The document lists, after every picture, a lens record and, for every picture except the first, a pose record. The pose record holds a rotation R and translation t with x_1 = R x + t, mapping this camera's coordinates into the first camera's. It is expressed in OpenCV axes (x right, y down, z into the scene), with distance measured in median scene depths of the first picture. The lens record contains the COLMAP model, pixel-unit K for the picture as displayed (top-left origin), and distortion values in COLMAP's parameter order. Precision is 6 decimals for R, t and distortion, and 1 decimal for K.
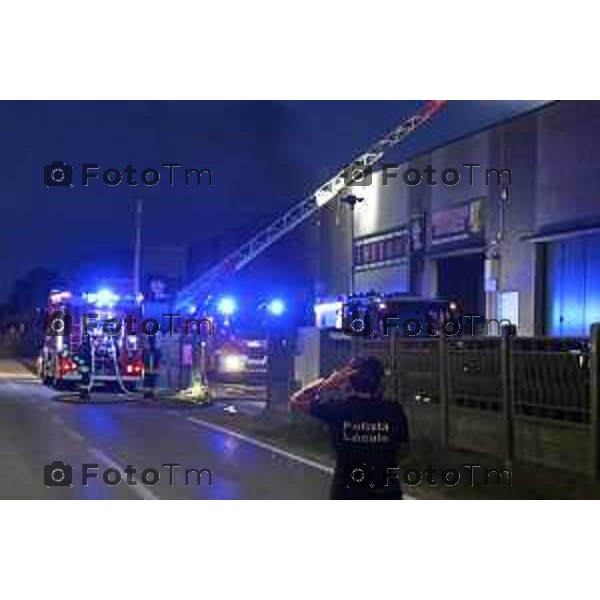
lens RADIAL K [[1537.8, 0, 297.3], [0, 1537.8, 295.3], [0, 0, 1]] dist [0.559380, 0.000000]
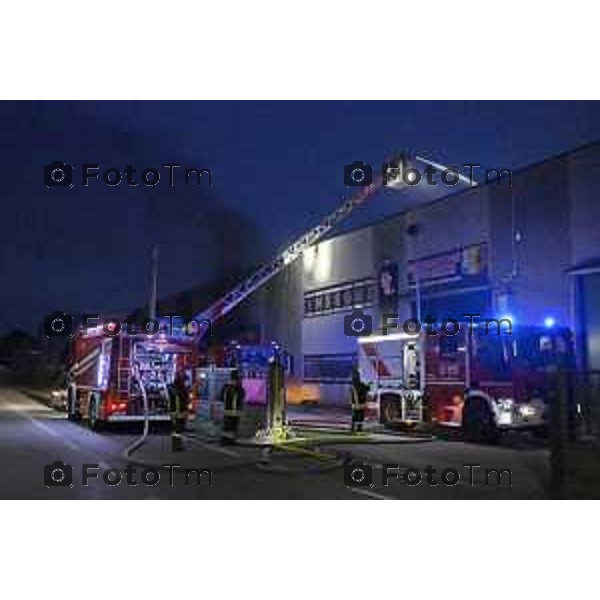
lens RADIAL K [[648.4, 0, 300.9], [0, 648.4, 302.2], [0, 0, 1]] dist [0.011054, 0.000000]
pose [[0.964852, 0.010076, 0.262601, -0.121749], [0.009484, 0.997279, -0.073112, 0.012826], [-0.262623, 0.073033, 0.962131, 0.526604]]
